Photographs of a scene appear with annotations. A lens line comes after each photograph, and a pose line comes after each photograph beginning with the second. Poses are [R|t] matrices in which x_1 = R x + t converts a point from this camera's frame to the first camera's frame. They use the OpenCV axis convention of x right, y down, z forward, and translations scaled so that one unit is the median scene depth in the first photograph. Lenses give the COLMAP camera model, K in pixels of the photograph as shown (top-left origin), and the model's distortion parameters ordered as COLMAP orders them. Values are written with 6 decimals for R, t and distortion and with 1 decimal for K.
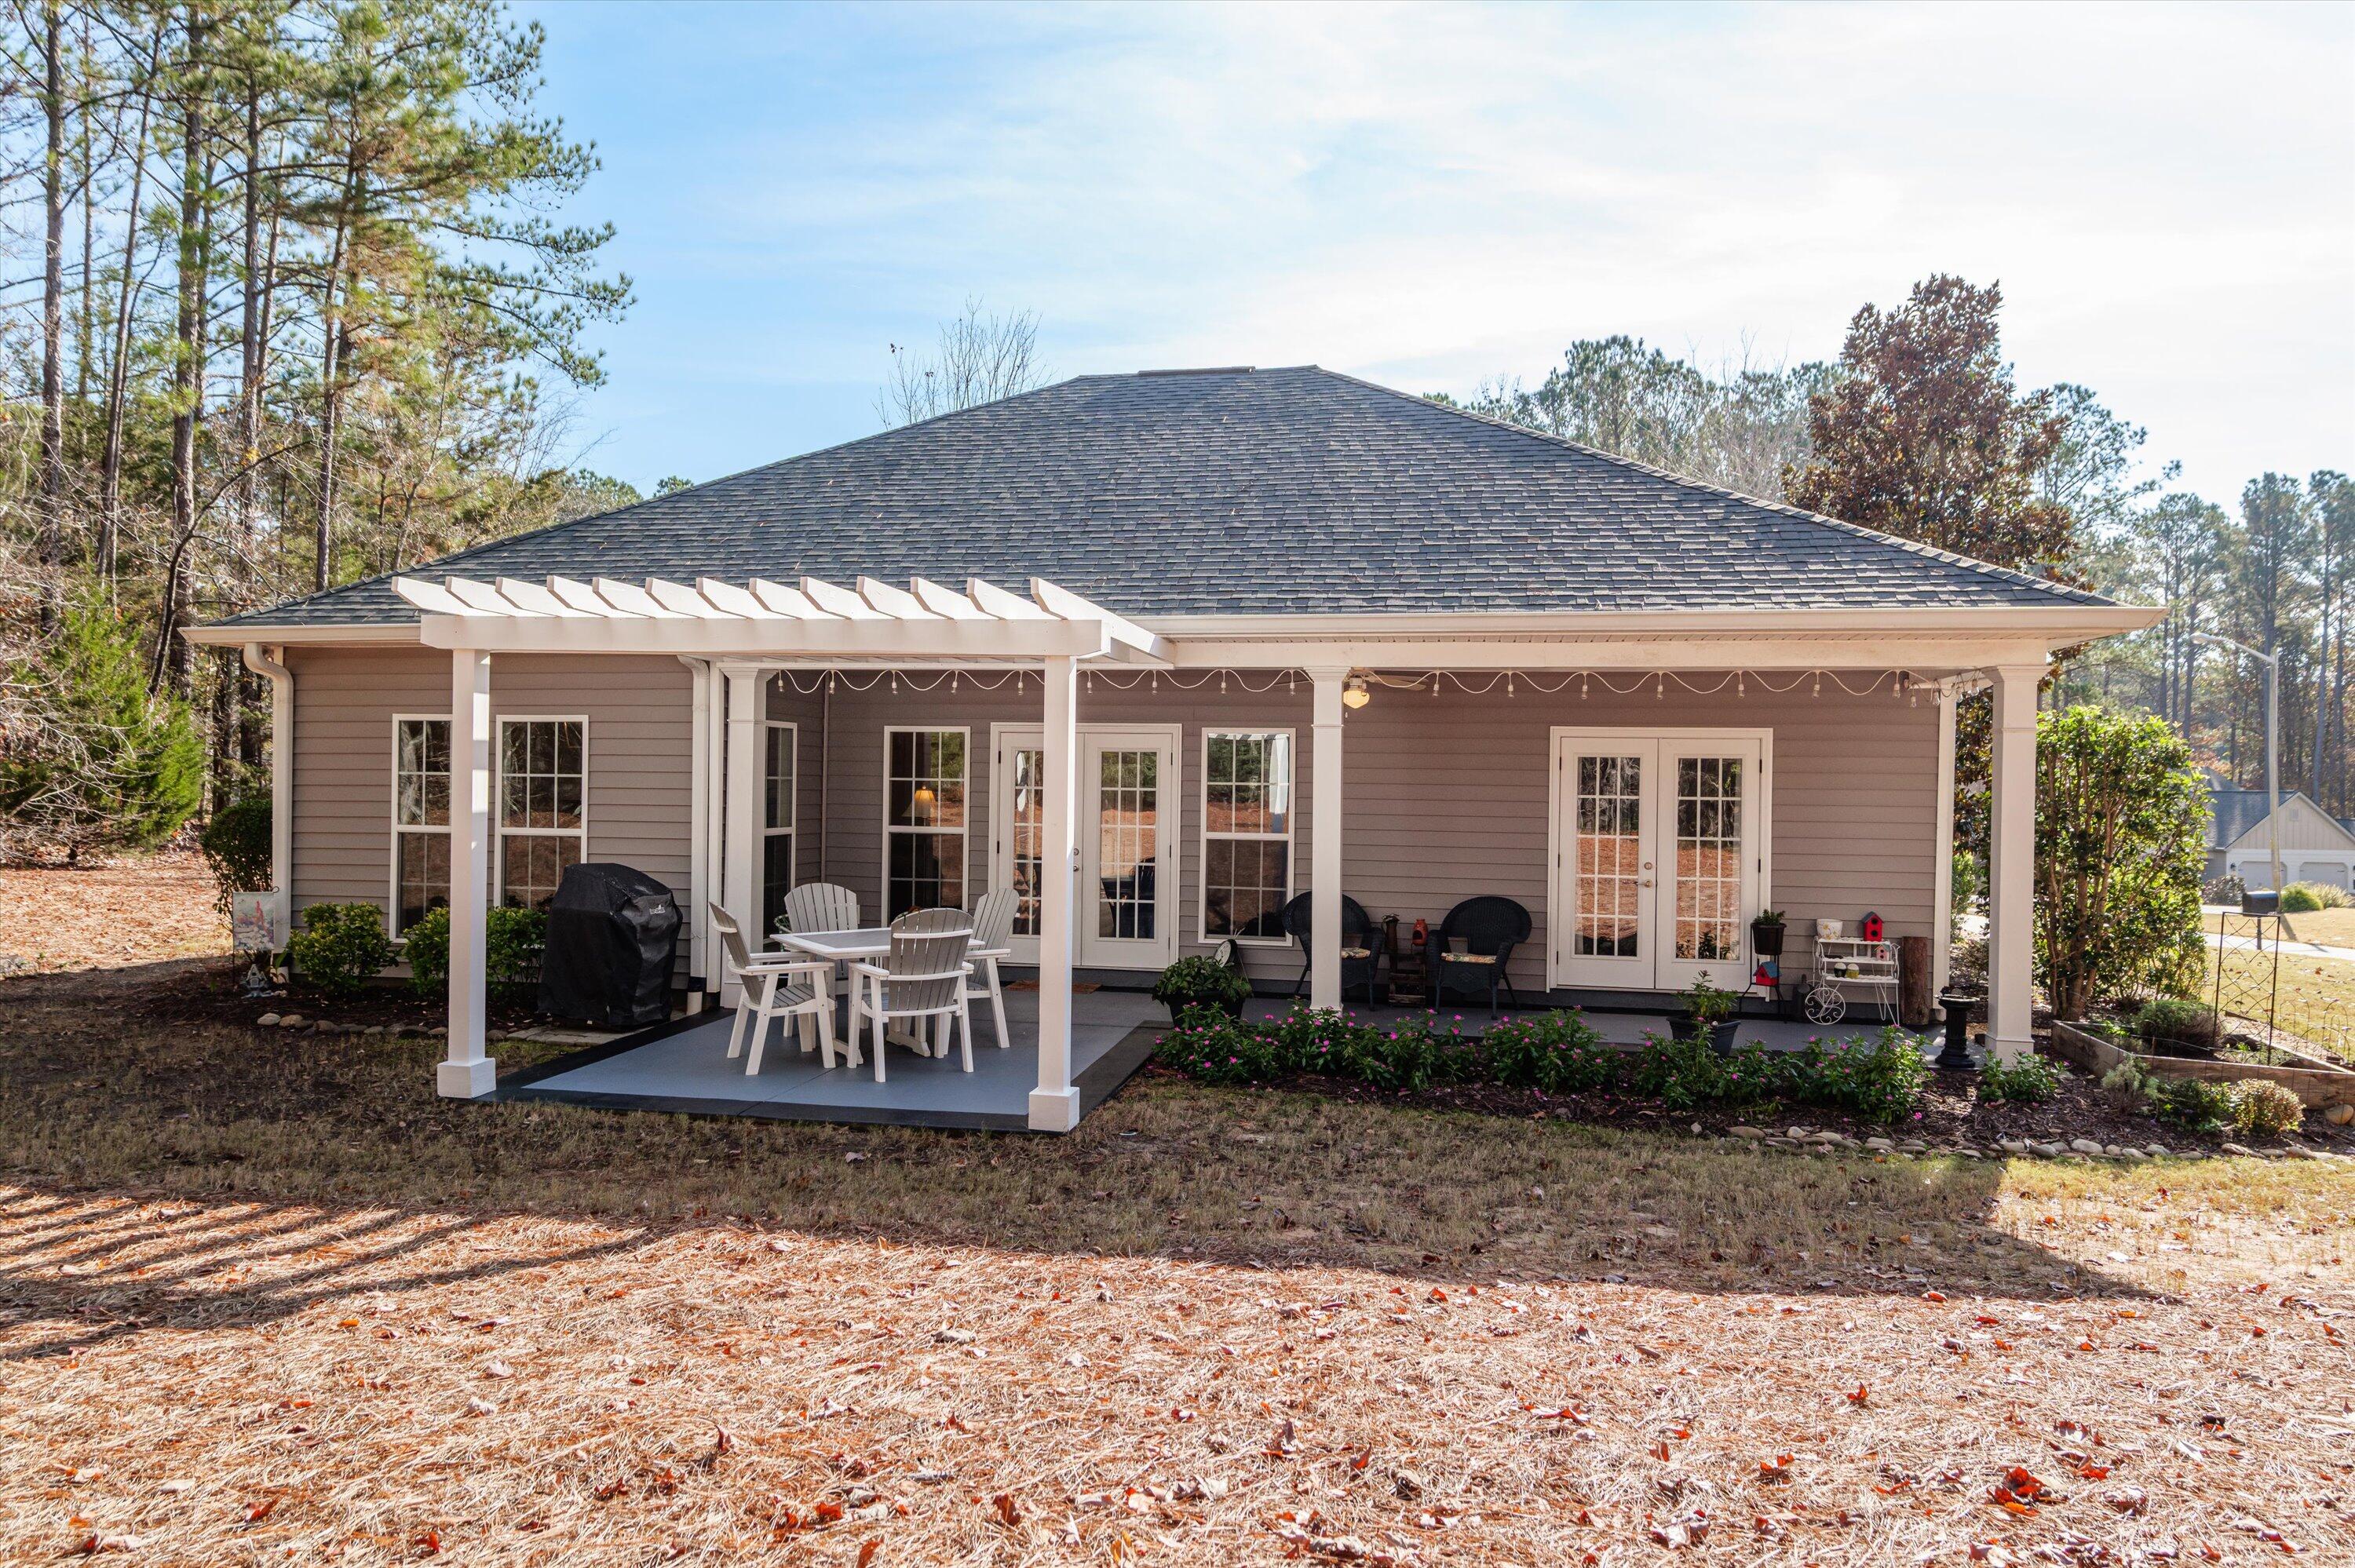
lens RADIAL K [[1767.4, 0, 1166.8], [0, 1767.4, 795.0], [0, 0, 1]] dist [-0.001760, 0.000505]
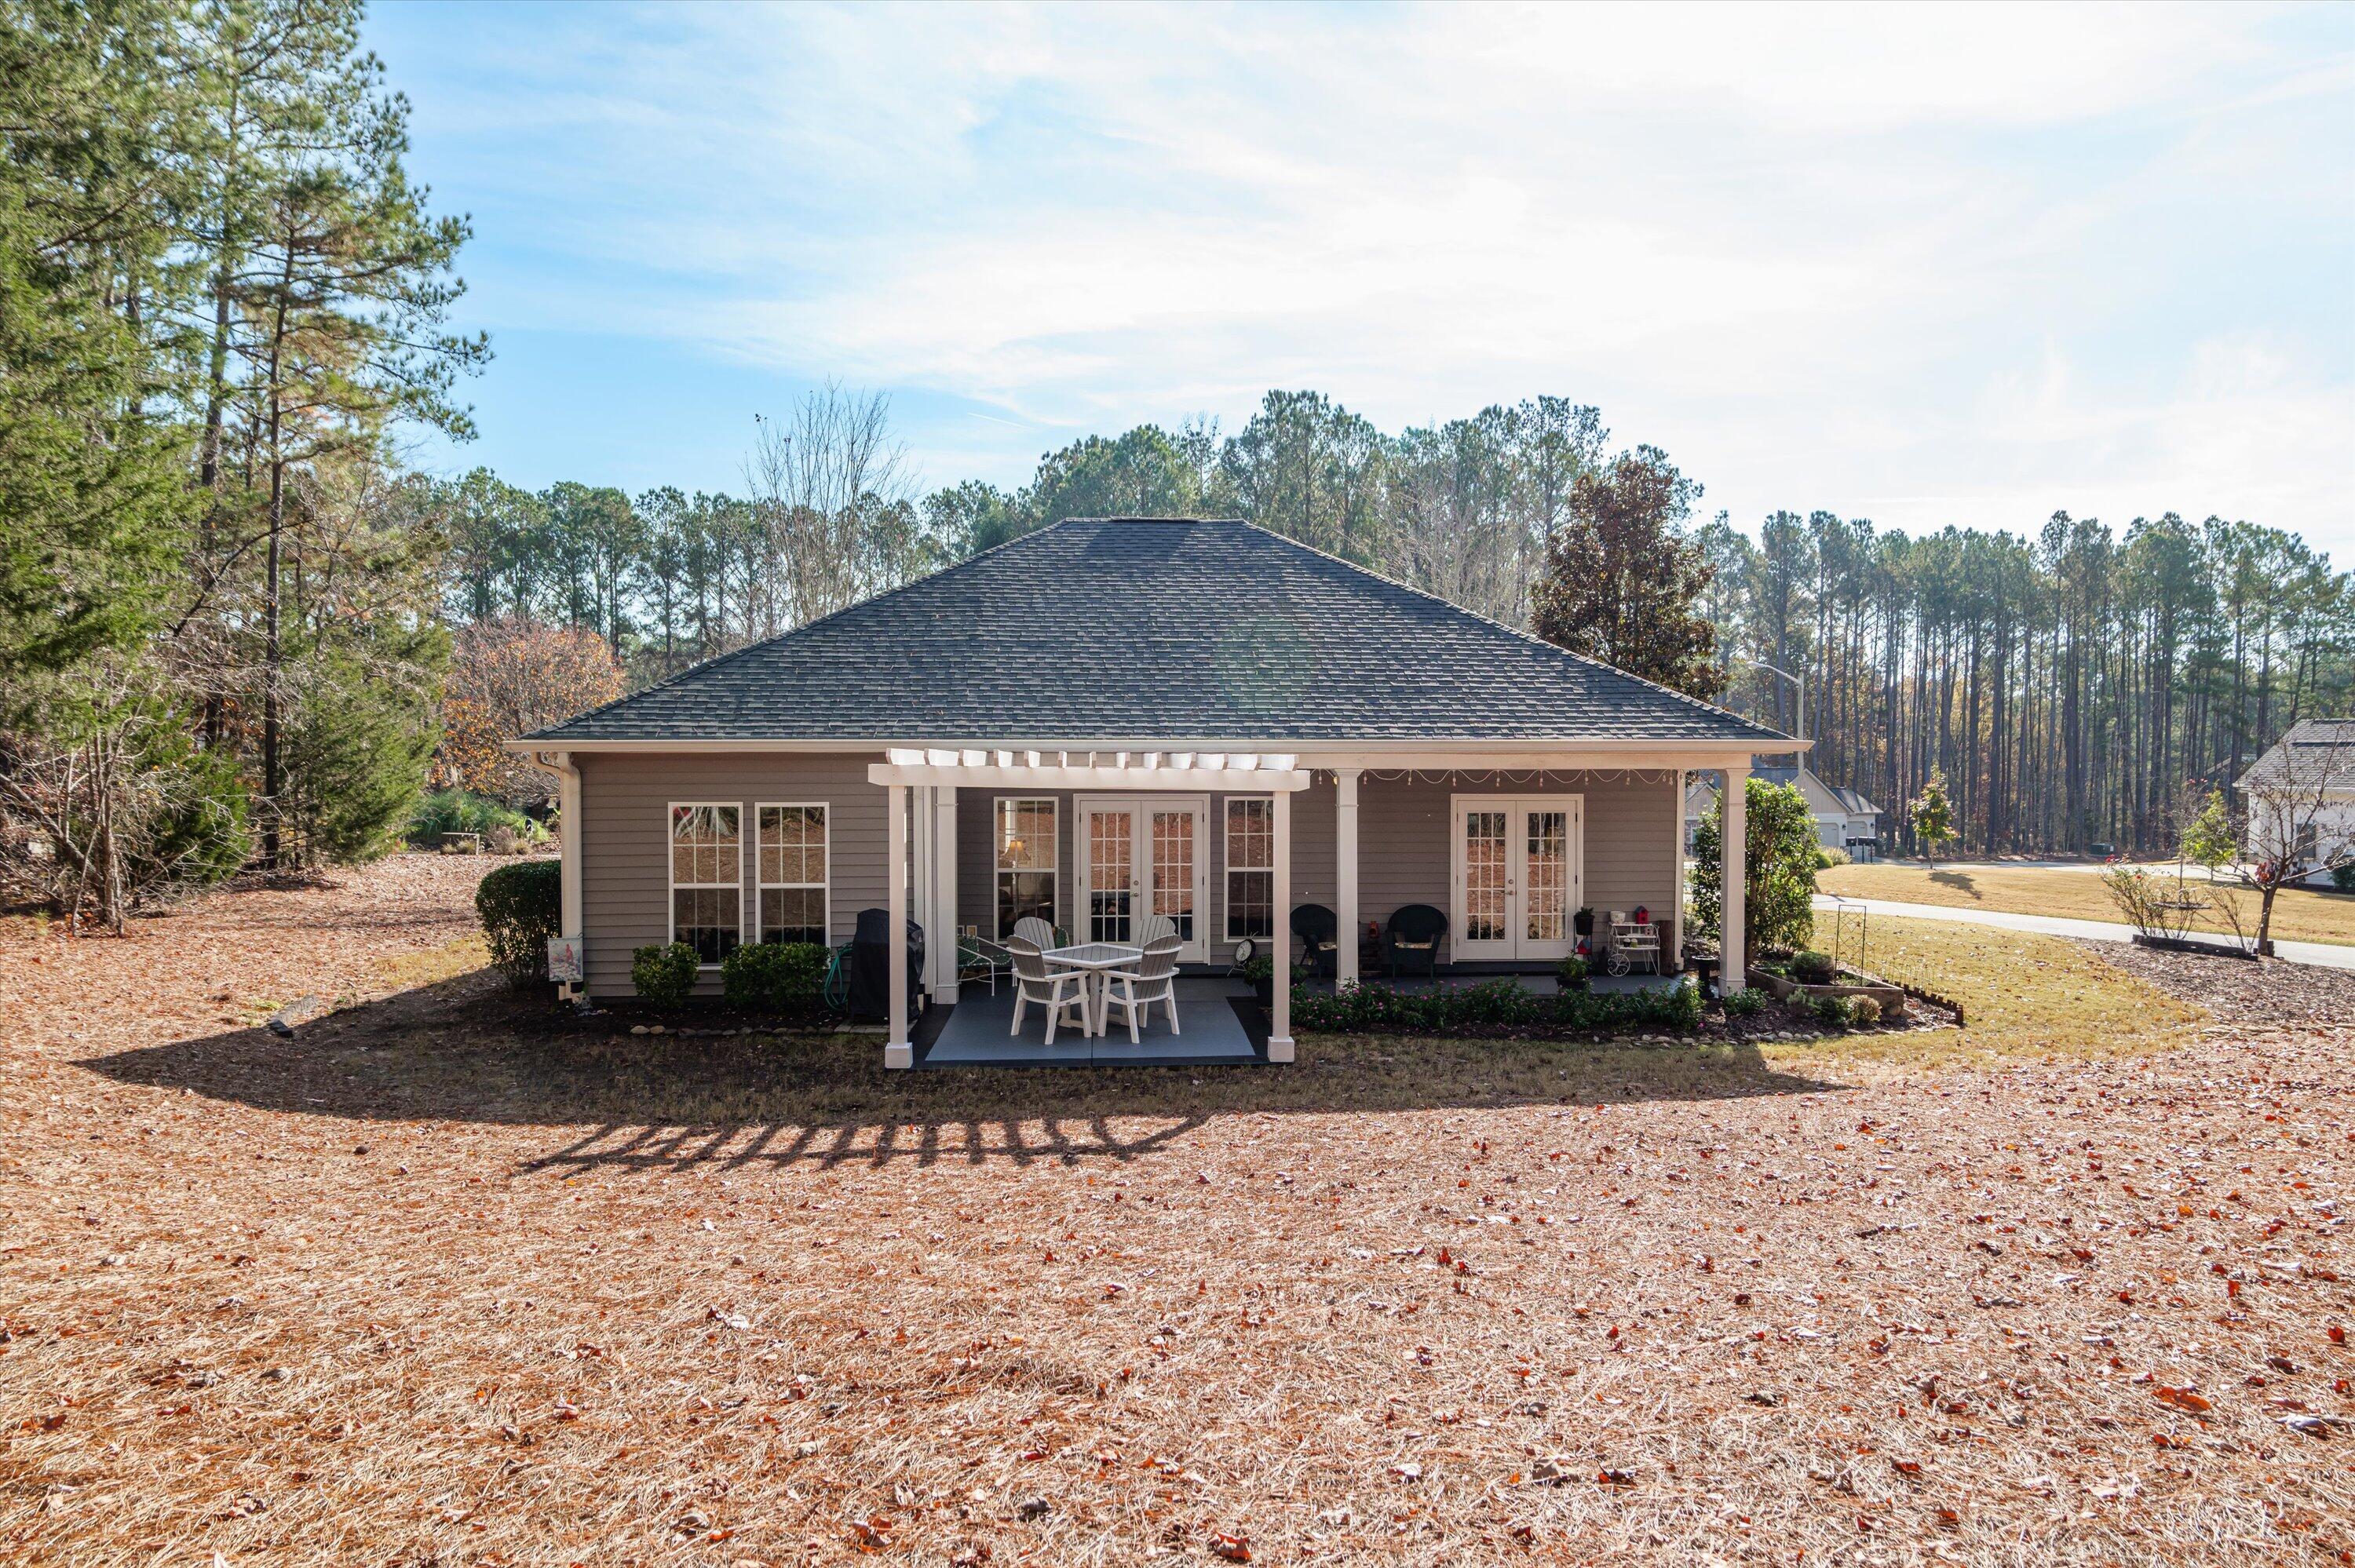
lens RADIAL K [[2197.0, 0, 1177.5], [0, 2197.0, 784.0], [0, 0, 1]] dist [-0.003660, 0.006839]
pose [[0.946286, -0.024371, 0.322411, -0.642108], [0.010968, 0.999001, 0.043322, -0.135612], [-0.323145, -0.037459, 0.945608, -0.761044]]
